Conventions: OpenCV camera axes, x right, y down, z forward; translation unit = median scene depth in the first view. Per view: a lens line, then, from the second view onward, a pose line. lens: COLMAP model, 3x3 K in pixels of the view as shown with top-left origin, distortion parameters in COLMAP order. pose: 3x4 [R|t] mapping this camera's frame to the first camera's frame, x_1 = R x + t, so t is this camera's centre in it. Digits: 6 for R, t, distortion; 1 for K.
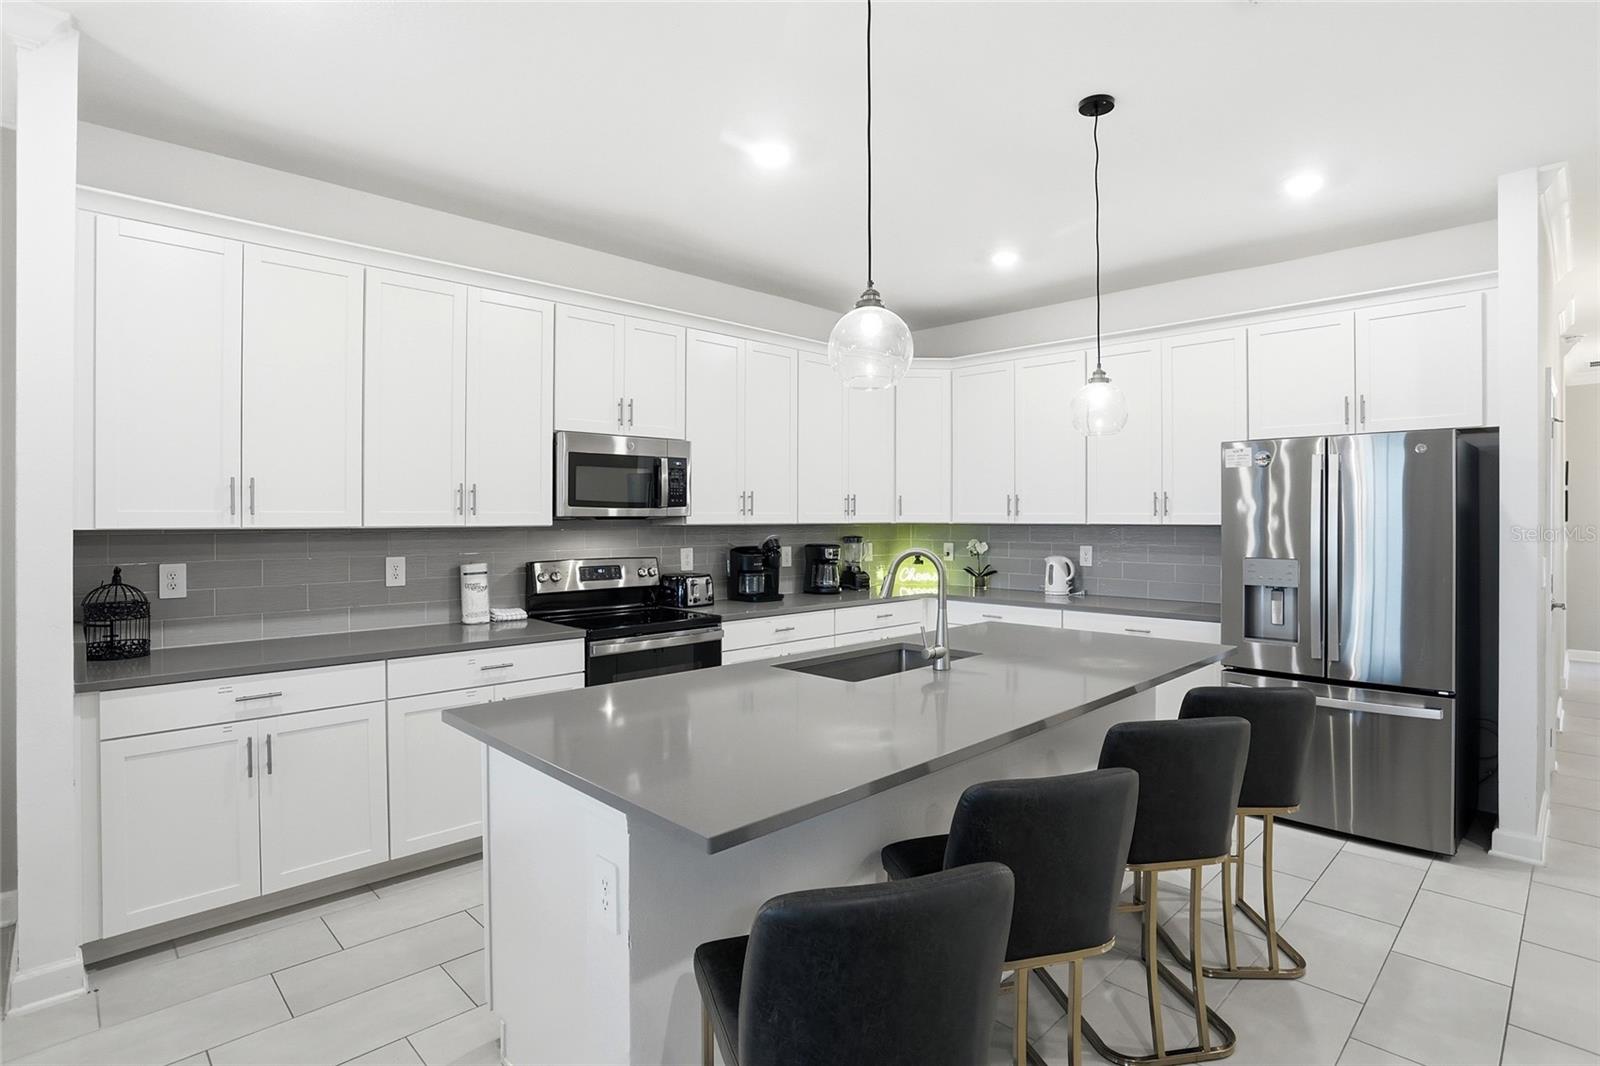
lens RADIAL K [[792.9, 0, 800.5], [0, 792.9, 514.5], [0, 0, 1]] dist [-0.078753, 0.035143]
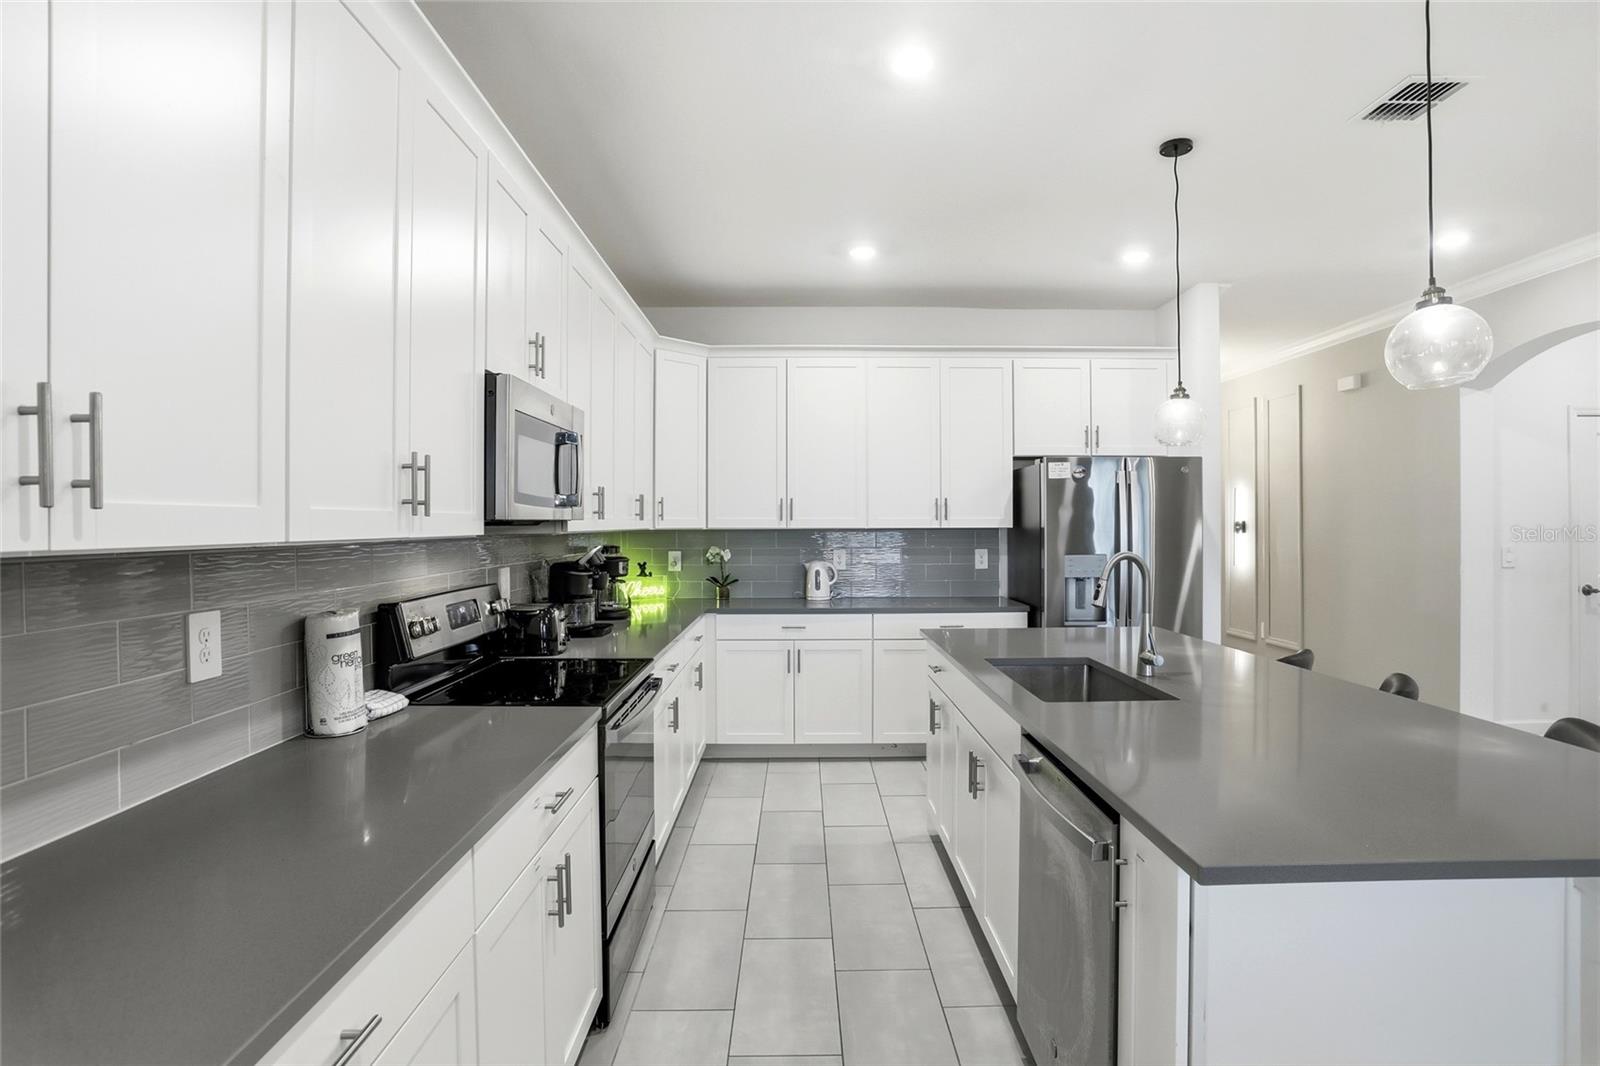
lens RADIAL K [[792.9, 0, 800.5], [0, 792.9, 514.5], [0, 0, 1]] dist [-0.078753, 0.035143]
pose [[0.701149, 0.006252, 0.712987, -0.405630], [-0.000429, 0.999965, -0.008347, 0.002617], [-0.713014, 0.005546, 0.701127, 0.320628]]
